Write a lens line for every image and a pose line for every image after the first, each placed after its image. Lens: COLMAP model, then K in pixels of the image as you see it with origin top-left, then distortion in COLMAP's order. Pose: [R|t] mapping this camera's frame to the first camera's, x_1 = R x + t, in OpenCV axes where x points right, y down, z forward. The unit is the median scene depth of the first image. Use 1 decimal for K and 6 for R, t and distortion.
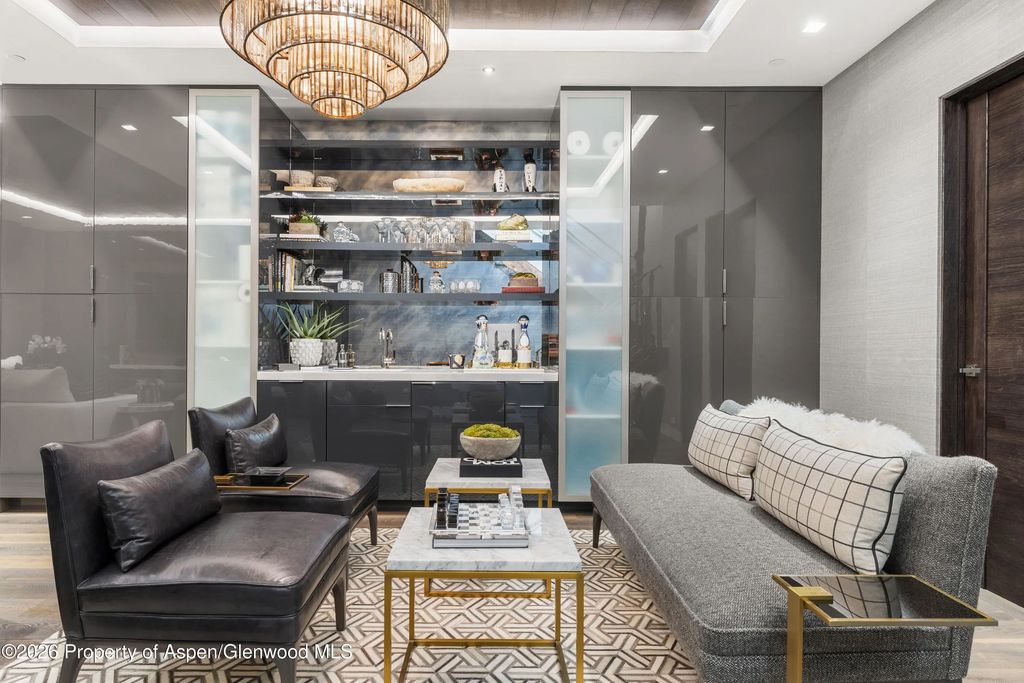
lens RADIAL K [[610.5, 0, 506.4], [0, 610.5, 345.4], [0, 0, 1]] dist [0.007109, -0.000317]
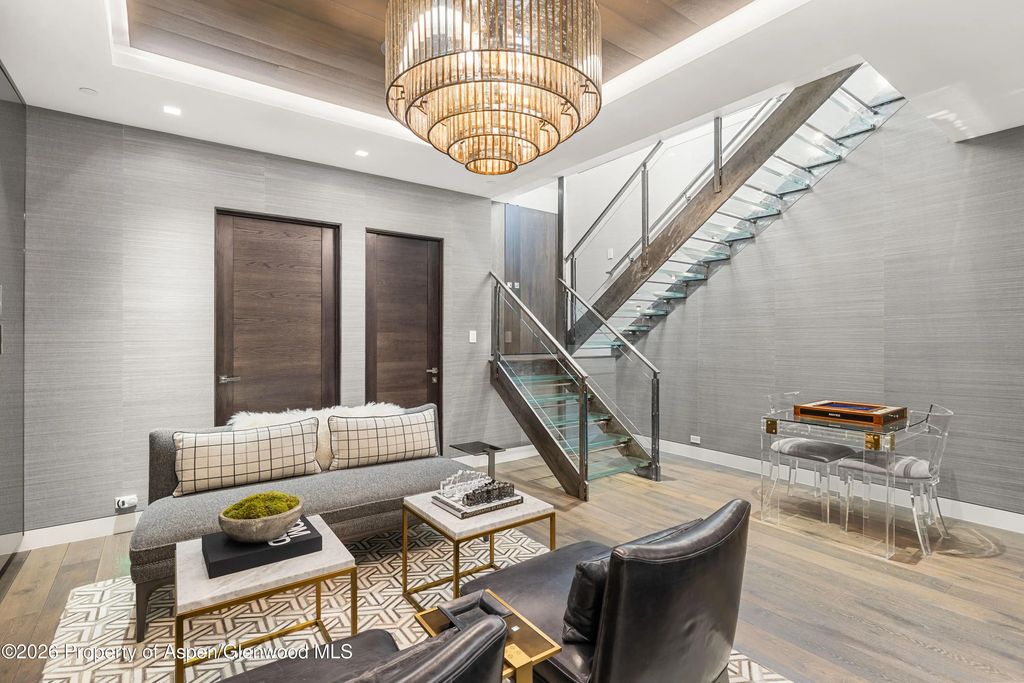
lens RADIAL K [[485.4, 0, 511.1], [0, 485.4, 337.3], [0, 0, 1]] dist [-0.000974, -0.000258]
pose [[-0.587340, -0.010273, 0.809275, -0.562578], [-0.002944, 0.999940, 0.010557, -0.066334], [-0.809335, 0.003818, -0.587335, 0.856794]]
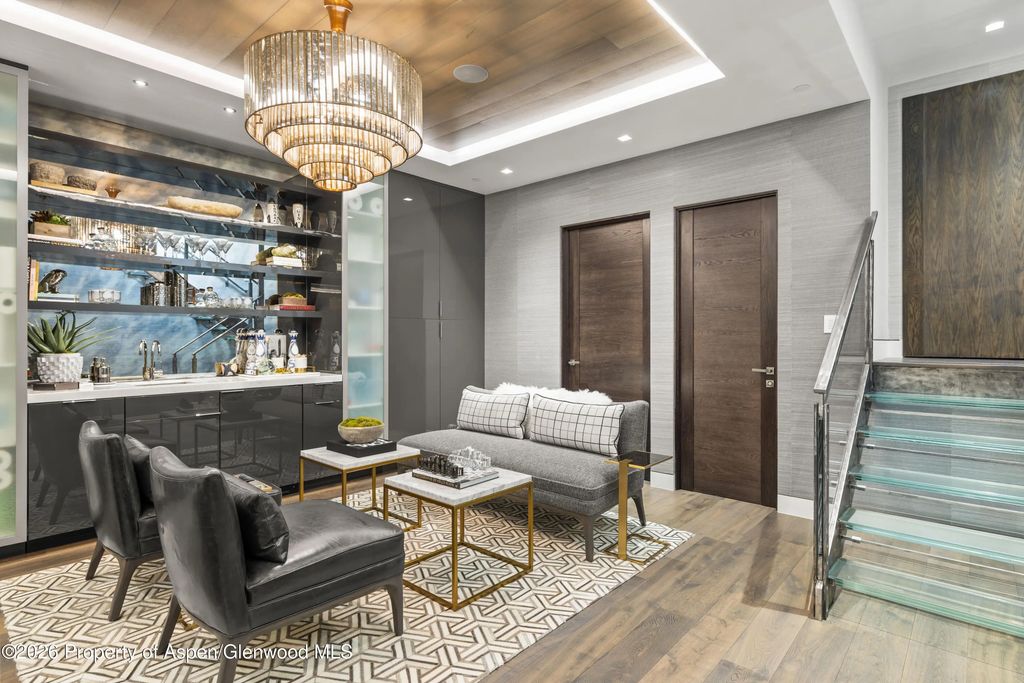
lens RADIAL K [[520.6, 0, 518.6], [0, 520.6, 340.0], [0, 0, 1]] dist [0.004105, 0.000431]
pose [[0.661567, -0.008607, 0.749836, -0.502395], [0.005314, 0.999963, 0.006790, -0.035305], [-0.749867, -0.000507, 0.661588, -0.014947]]
